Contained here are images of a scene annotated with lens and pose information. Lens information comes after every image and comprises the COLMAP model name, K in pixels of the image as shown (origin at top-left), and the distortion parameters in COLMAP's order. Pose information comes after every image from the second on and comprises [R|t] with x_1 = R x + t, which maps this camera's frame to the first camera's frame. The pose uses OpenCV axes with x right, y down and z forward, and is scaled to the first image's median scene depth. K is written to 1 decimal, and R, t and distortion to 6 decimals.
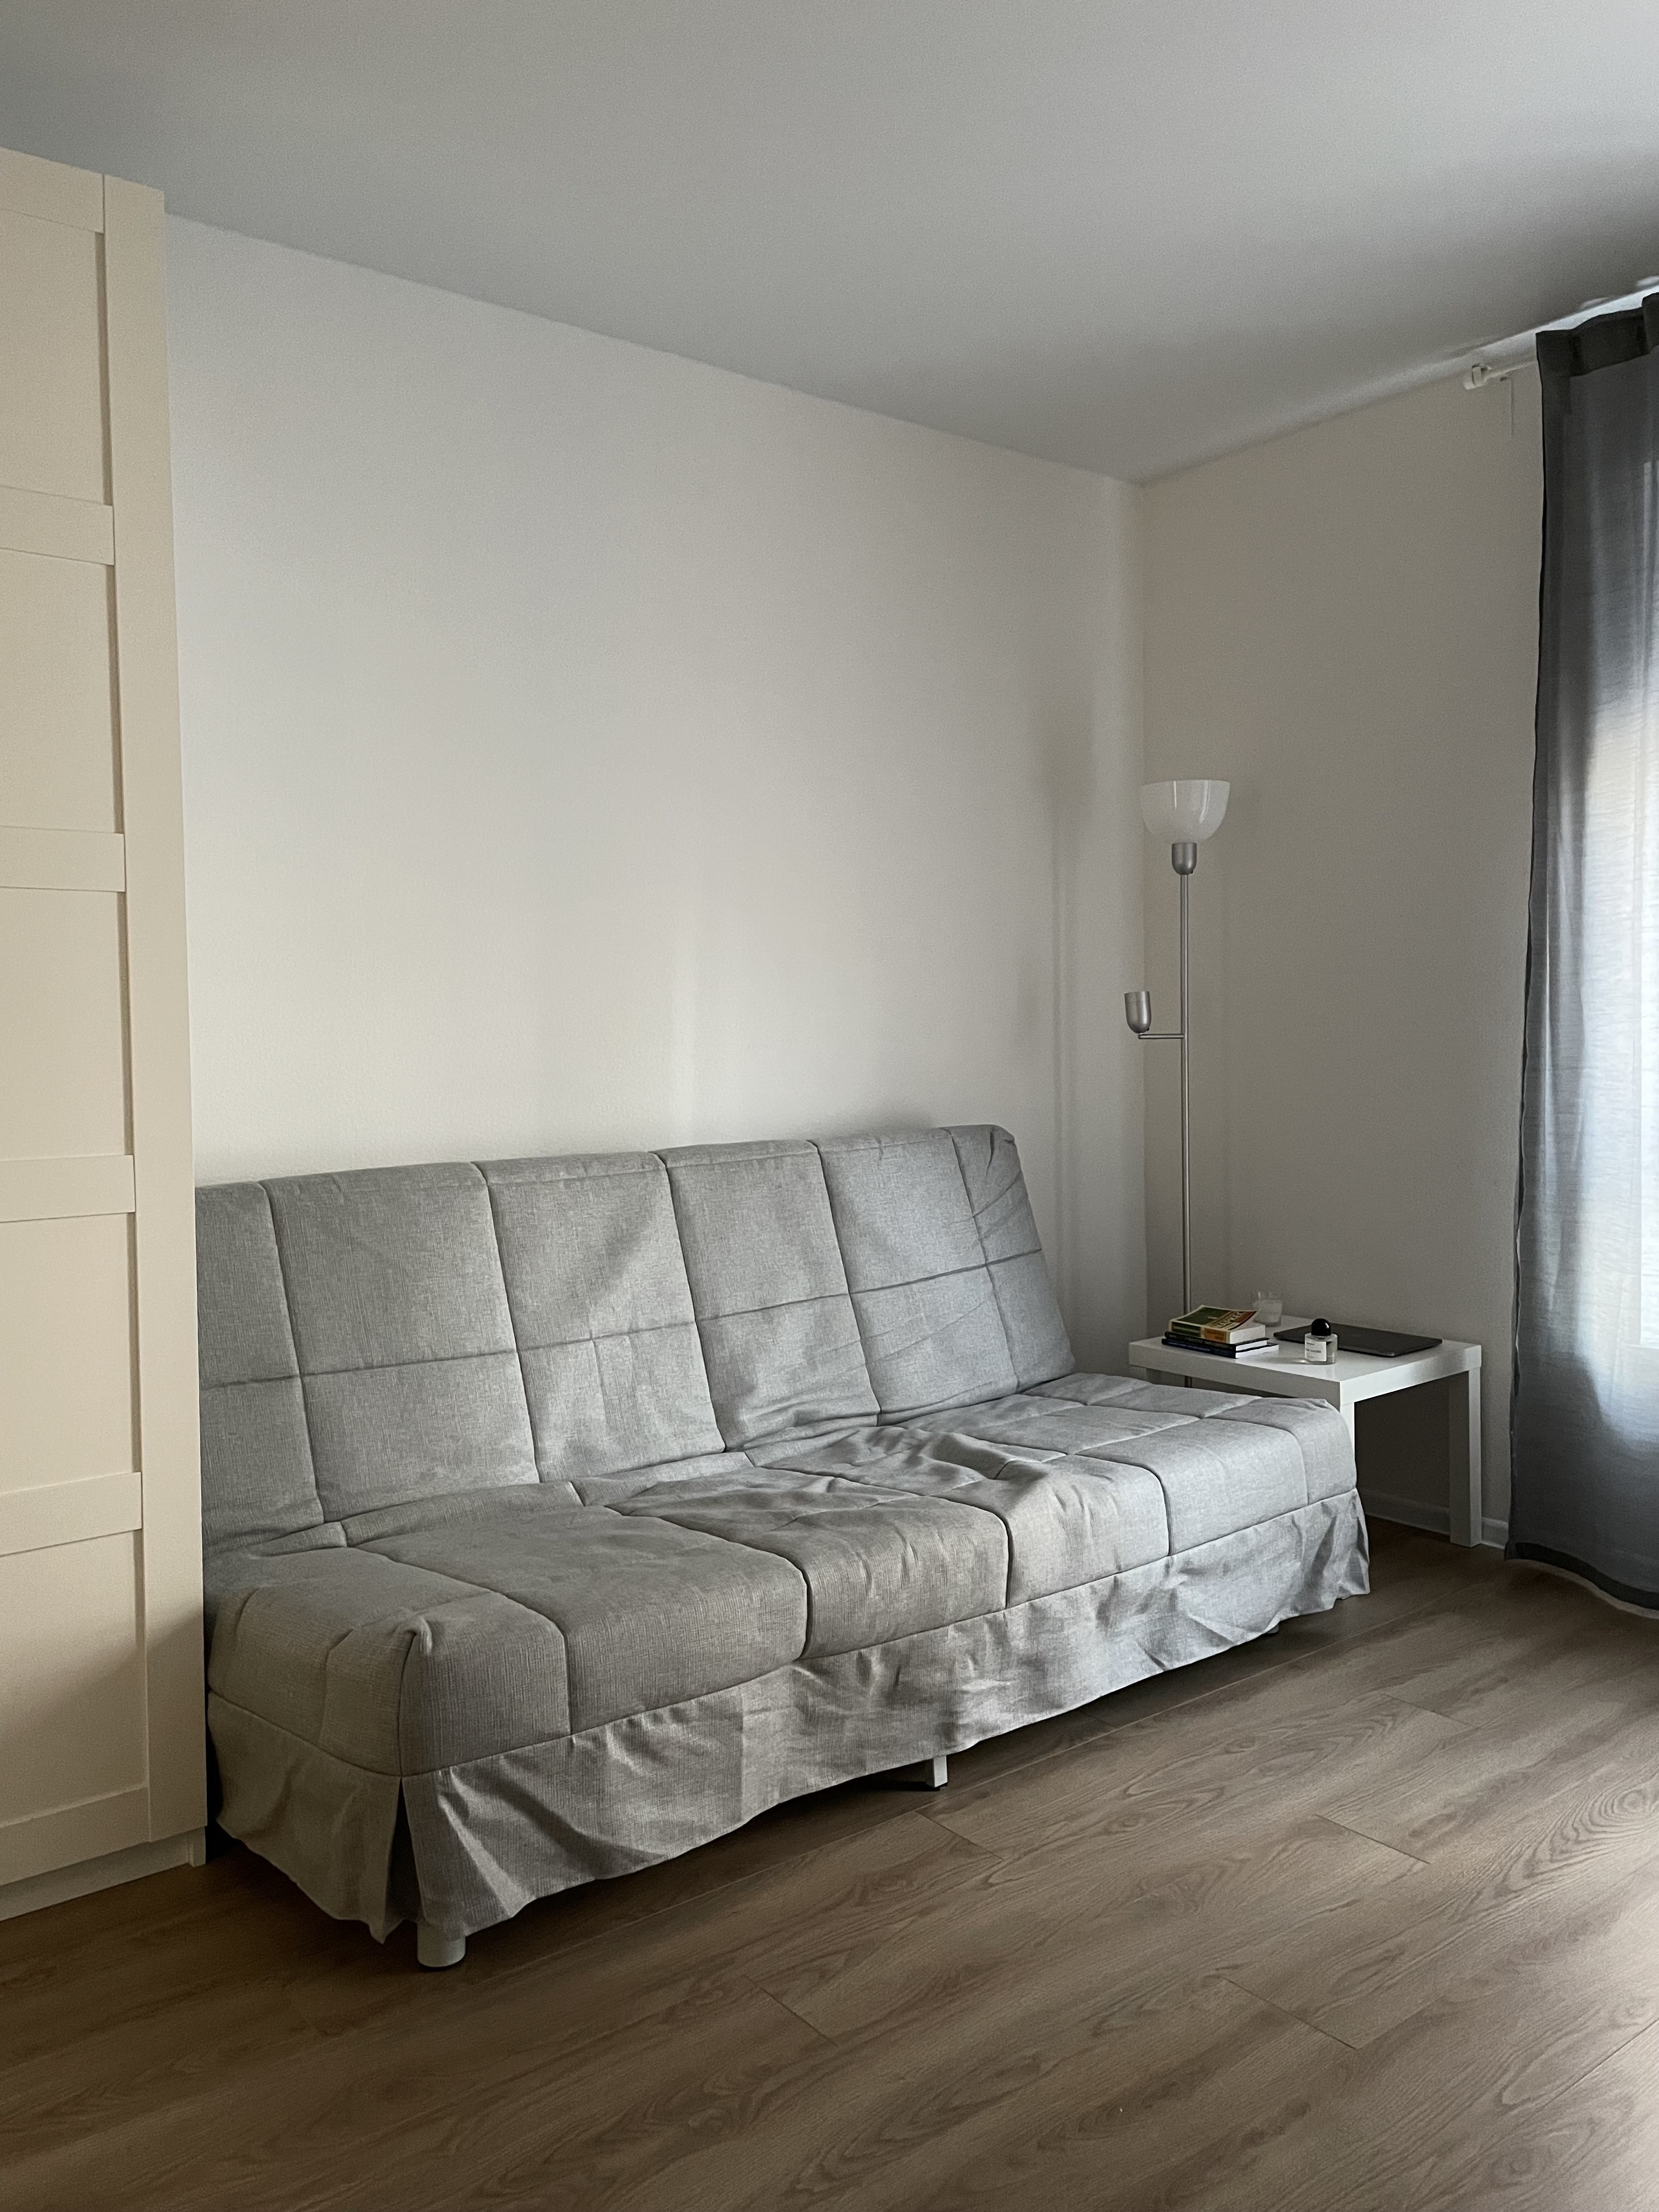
lens RADIAL K [[1667.8, 0, 817.4], [0, 1667.8, 1093.1], [0, 0, 1]] dist [0.102212, -0.135981]
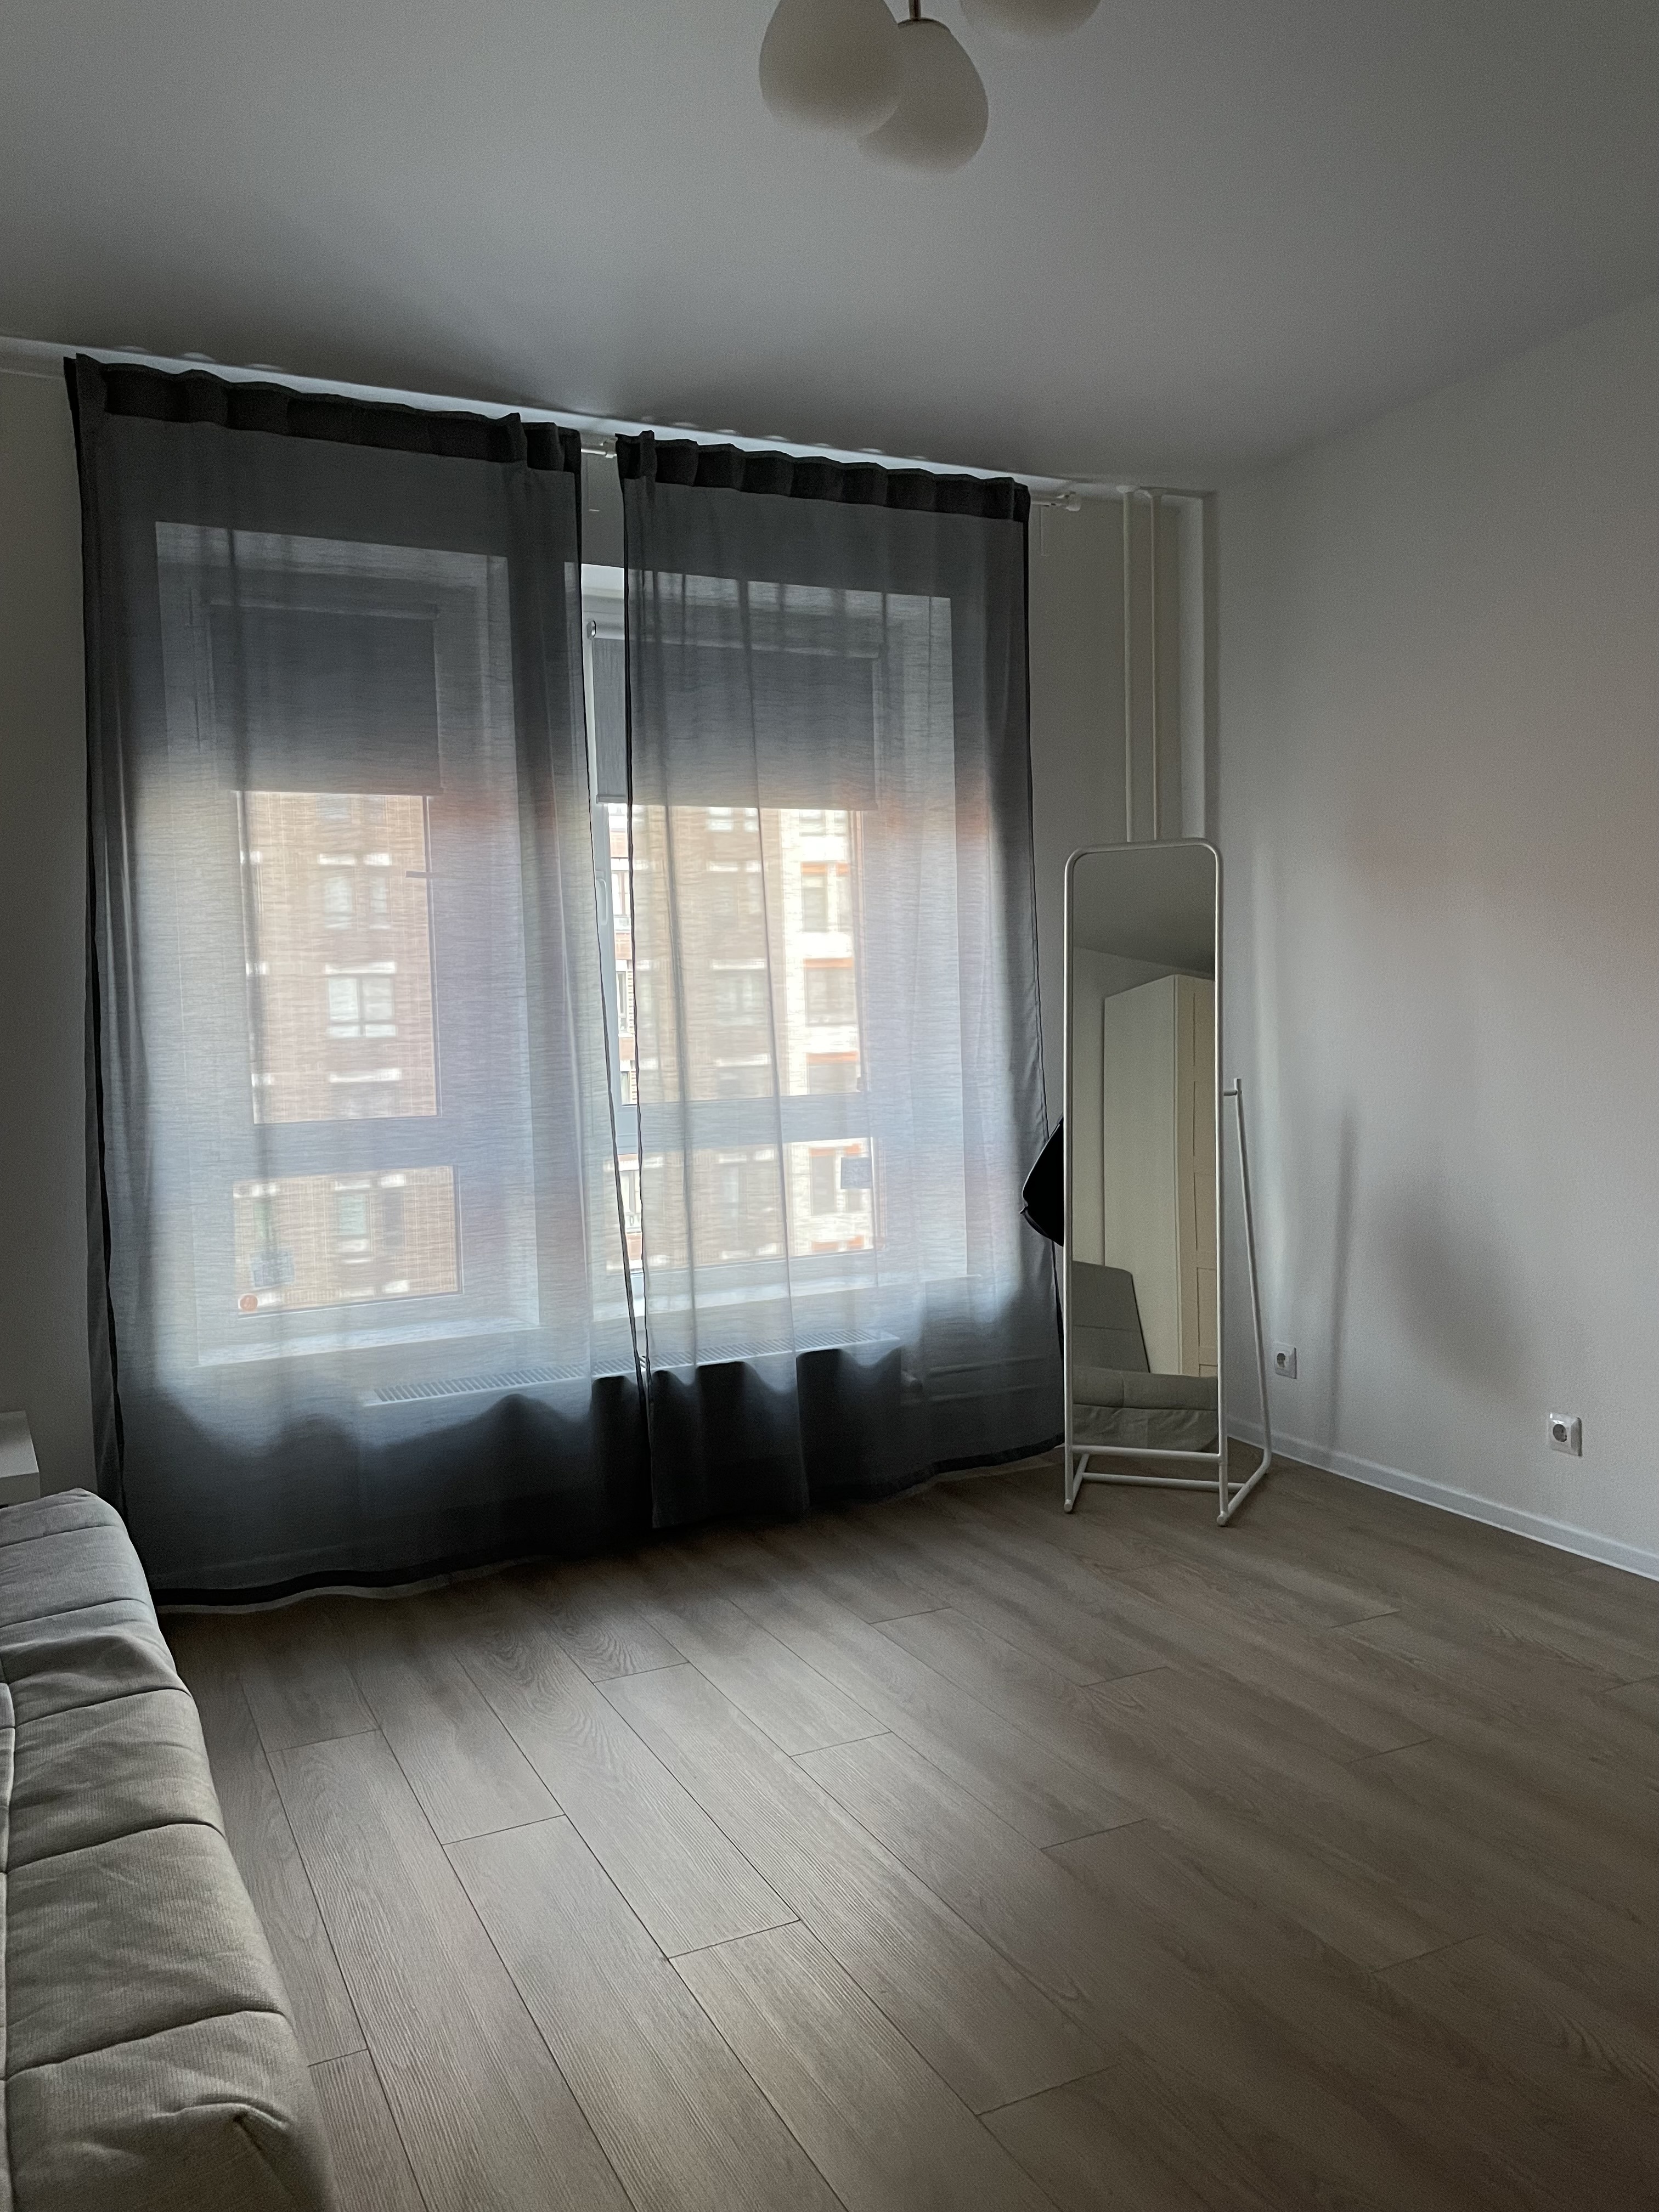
lens RADIAL K [[1667.8, 0, 817.4], [0, 1667.8, 1093.1], [0, 0, 1]] dist [0.102212, -0.135981]
pose [[0.211878, -0.034442, 0.976689, -0.535597], [0.056830, 0.998122, 0.022869, -0.025780], [-0.975642, 0.050660, 0.213437, 0.472705]]
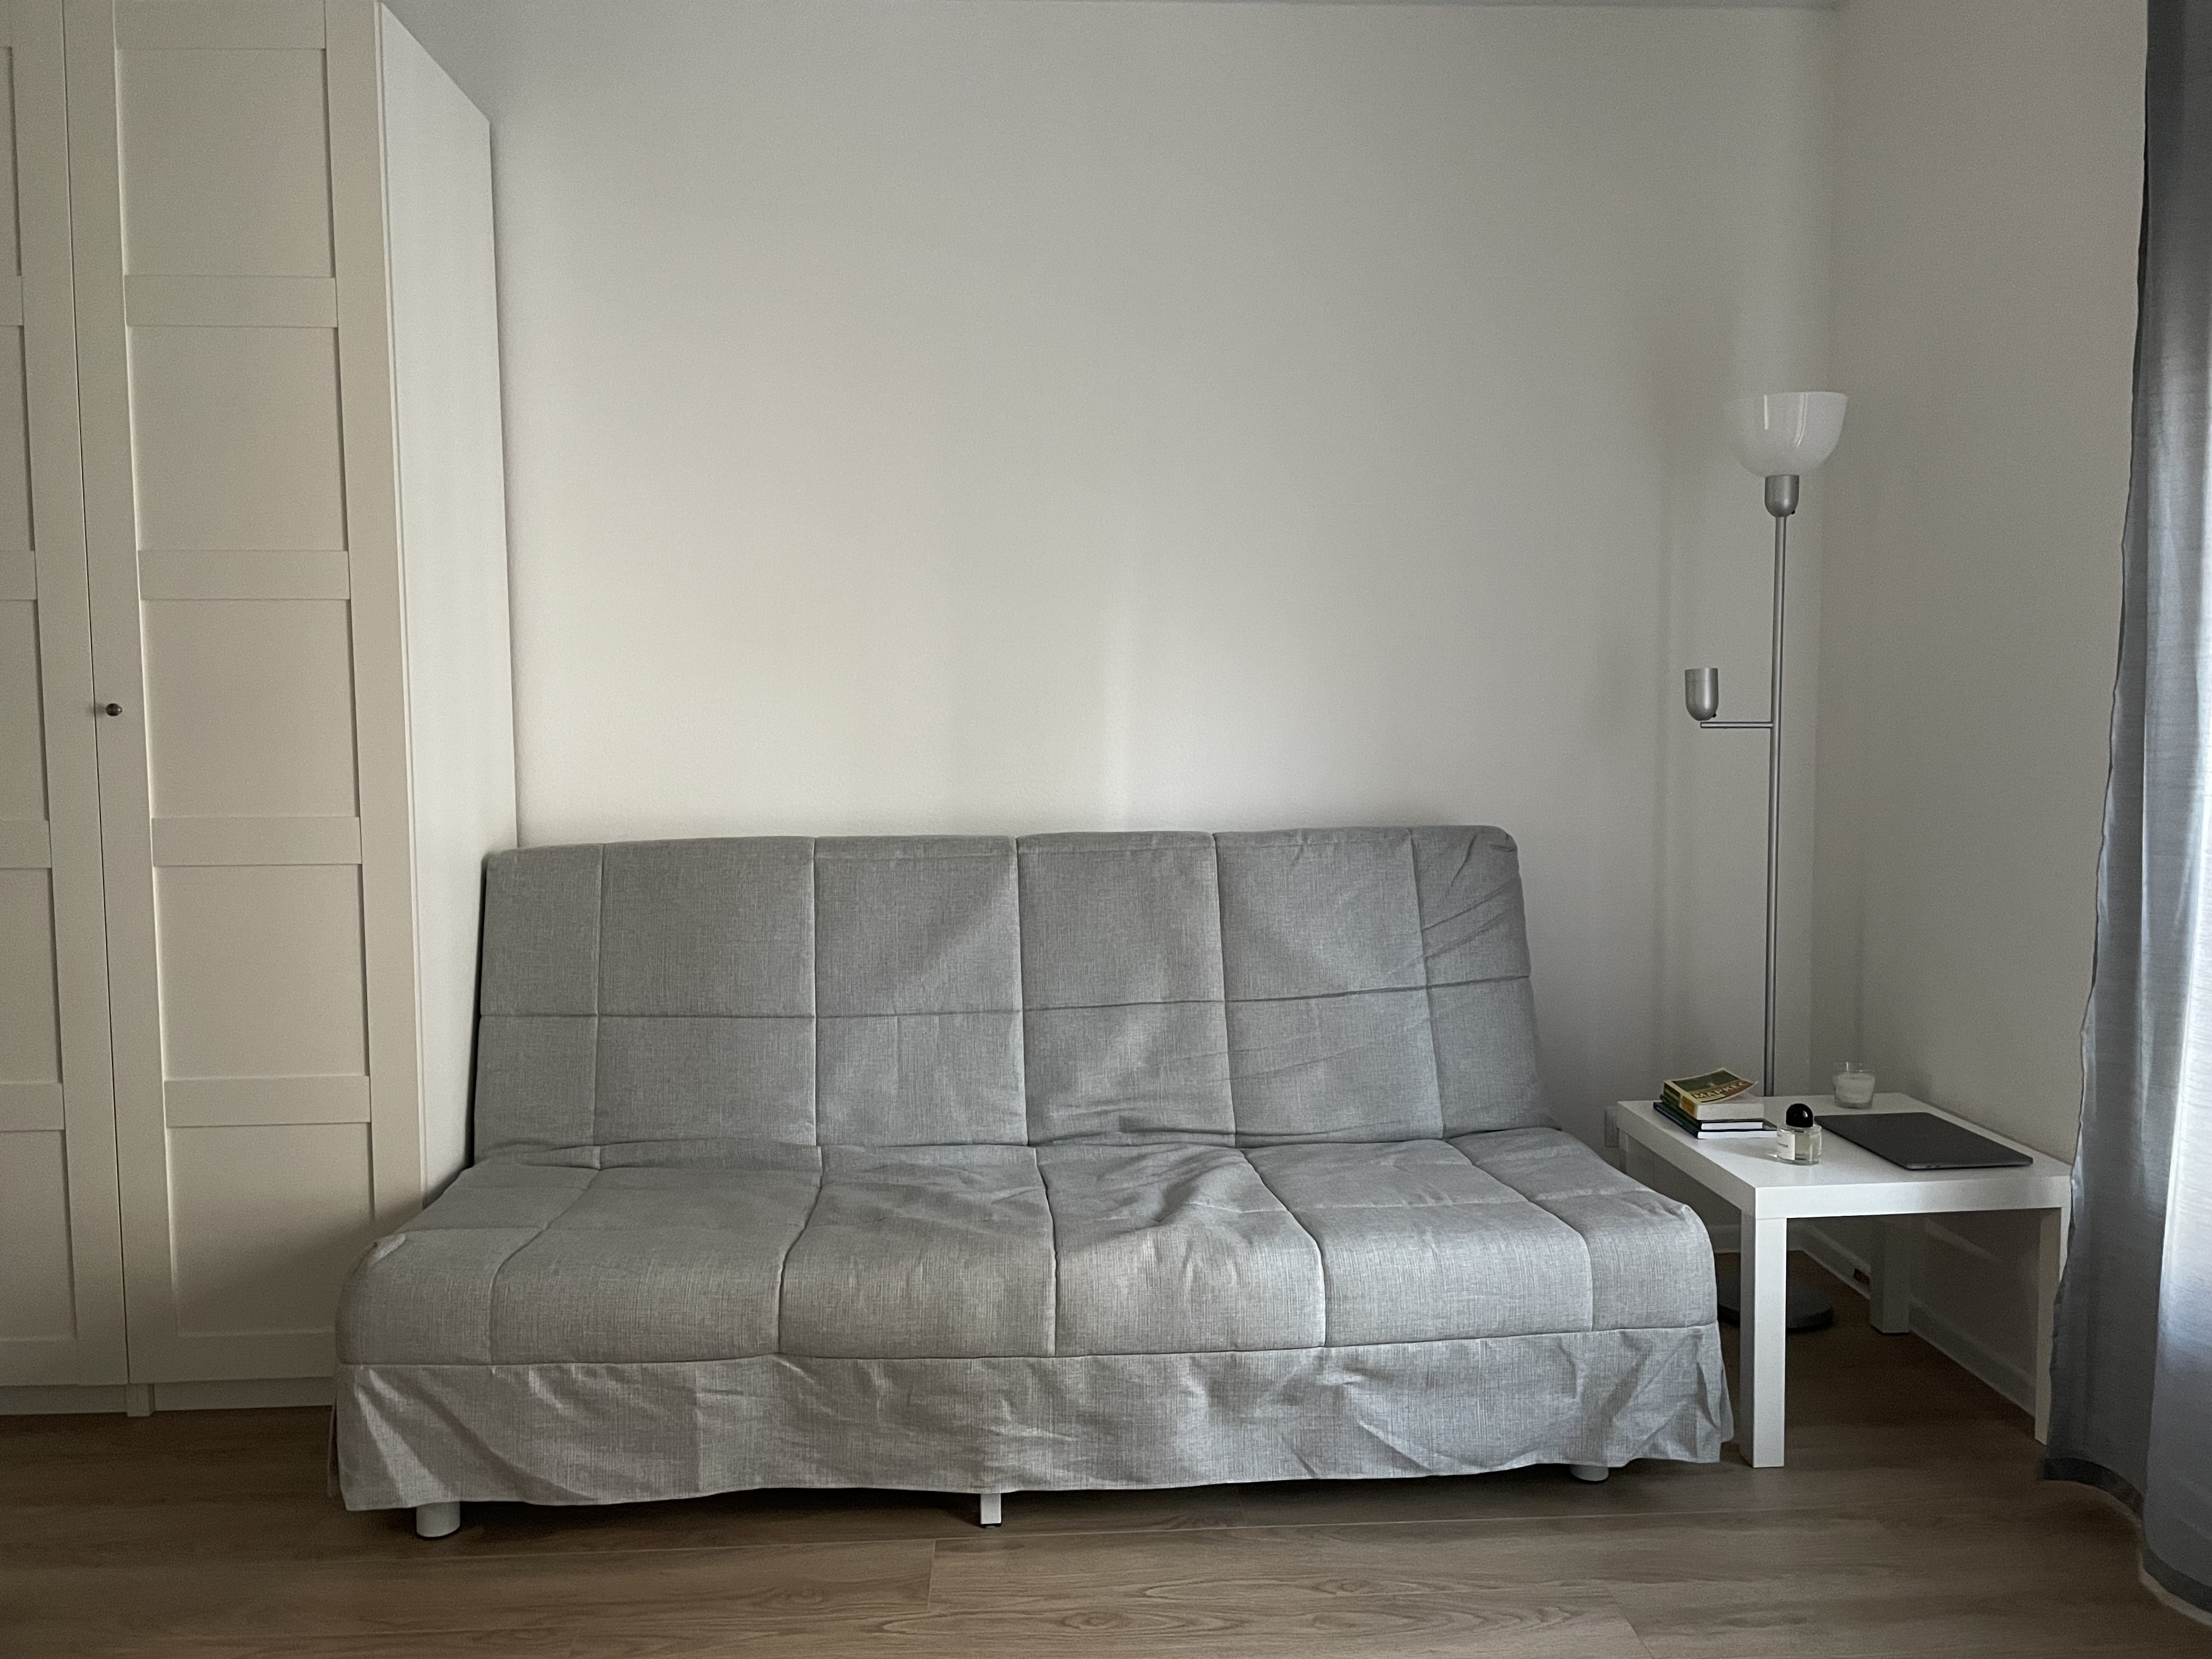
lens RADIAL K [[1667.8, 0, 1106.0], [0, 1667.8, 829.5], [0, 0, 1]] dist [0.102212, -0.135981]
pose [[0.819500, 0.053743, -0.570554, 0.578068], [-0.026858, 0.998101, 0.055439, -0.028751], [0.572450, -0.030108, 0.819387, 0.246407]]
